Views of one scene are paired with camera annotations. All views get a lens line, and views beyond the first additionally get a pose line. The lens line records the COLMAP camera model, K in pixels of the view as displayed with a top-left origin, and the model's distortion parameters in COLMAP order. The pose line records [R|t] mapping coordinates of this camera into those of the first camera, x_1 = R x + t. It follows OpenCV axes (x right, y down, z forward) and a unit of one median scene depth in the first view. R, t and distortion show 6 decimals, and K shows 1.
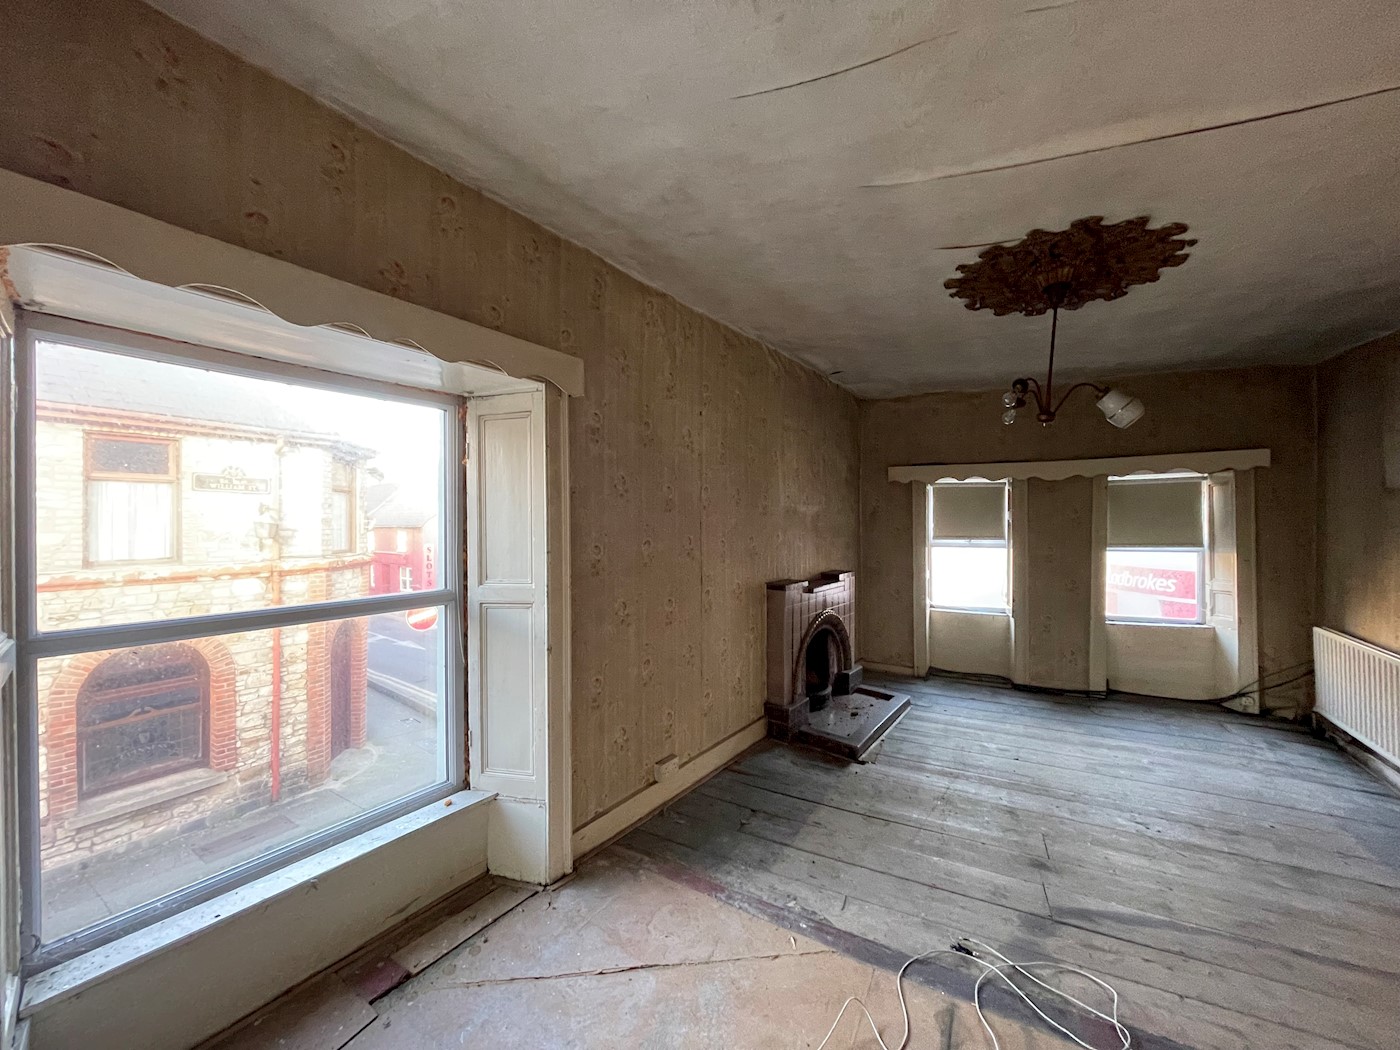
lens RADIAL K [[559.5, 0, 700.4], [0, 559.5, 516.9], [0, 0, 1]] dist [0.001975, -0.001079]
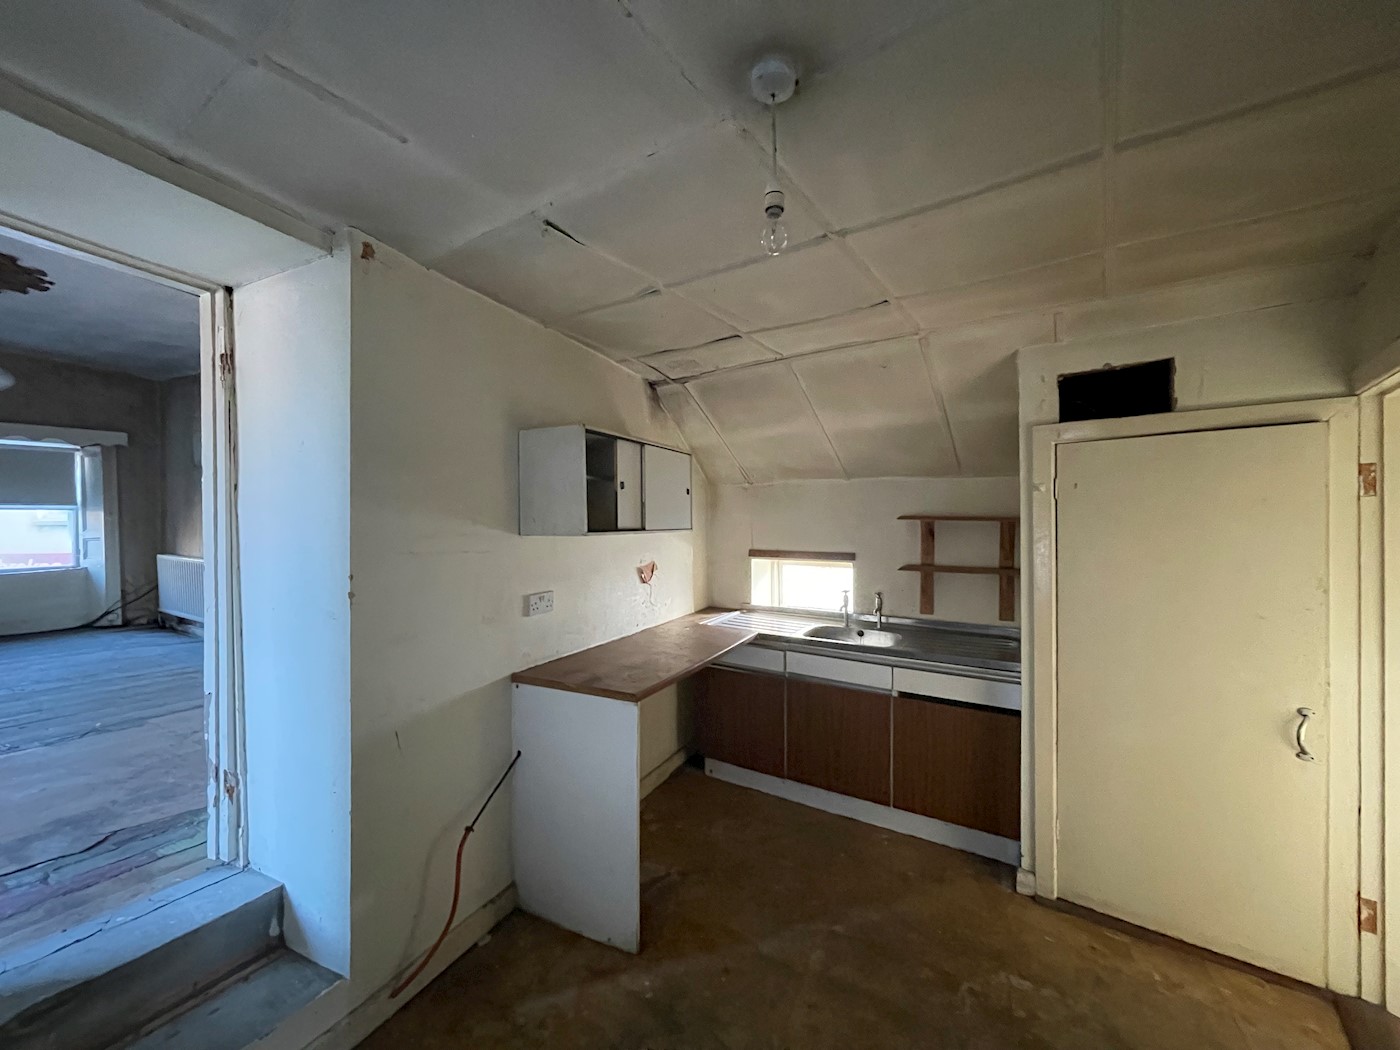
lens RADIAL K [[559.5, 0, 700.8], [0, 559.5, 530.2], [0, 0, 1]] dist [0.001975, -0.001079]
pose [[0.018600, -0.003400, 0.999821, -0.358182], [0.003964, 0.999987, 0.003326, 0.119303], [-0.999819, 0.003901, 0.018614, -0.455808]]
